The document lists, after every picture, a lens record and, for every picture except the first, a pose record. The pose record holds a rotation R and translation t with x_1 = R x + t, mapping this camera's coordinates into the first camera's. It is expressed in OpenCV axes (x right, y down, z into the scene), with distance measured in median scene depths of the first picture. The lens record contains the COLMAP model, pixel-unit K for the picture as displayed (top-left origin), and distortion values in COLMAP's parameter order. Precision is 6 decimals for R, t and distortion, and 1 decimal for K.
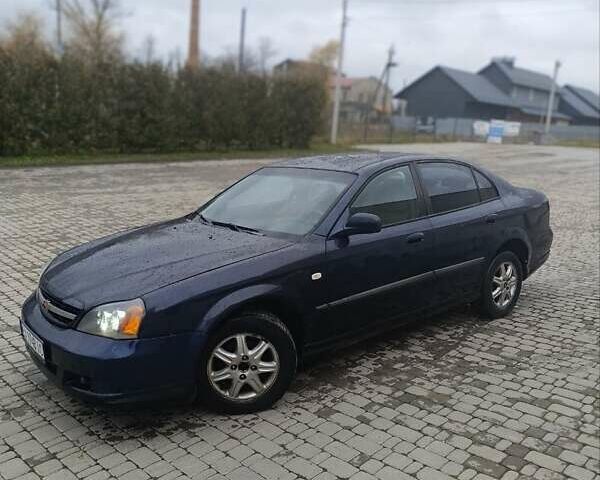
lens RADIAL K [[545.2, 0, 297.6], [0, 545.2, 231.2], [0, 0, 1]] dist [0.051412, -0.068866]
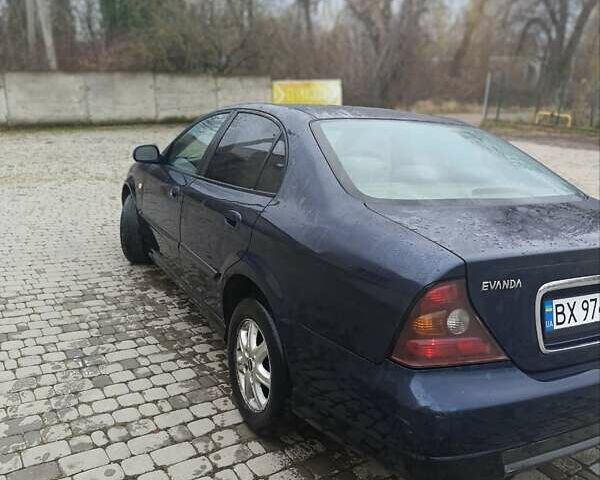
lens RADIAL K [[545.2, 0, 297.6], [0, 545.2, 231.2], [0, 0, 1]] dist [0.051412, -0.068866]
pose [[-0.209324, 0.214148, -0.954109, 0.184389], [-0.229722, 0.937648, 0.260852, -0.036252], [0.950480, 0.273782, -0.147078, 0.240701]]
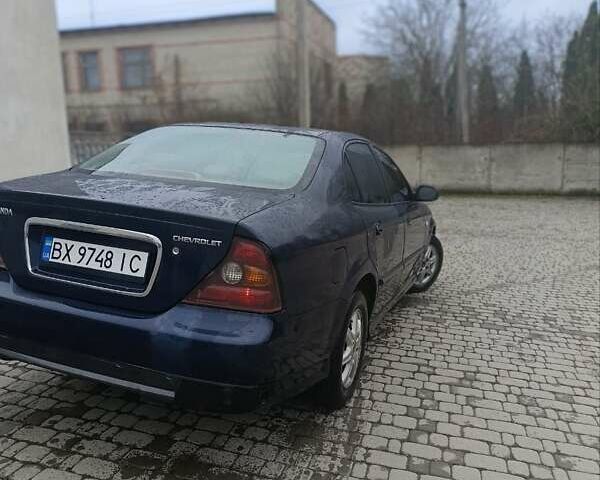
lens RADIAL K [[545.2, 0, 297.6], [0, 545.2, 231.2], [0, 0, 1]] dist [0.051412, -0.068866]
pose [[-0.870367, 0.014454, -0.492191, 0.110148], [-0.150347, 0.944035, 0.293589, -0.052424], [0.468889, 0.329530, -0.819484, 0.374896]]
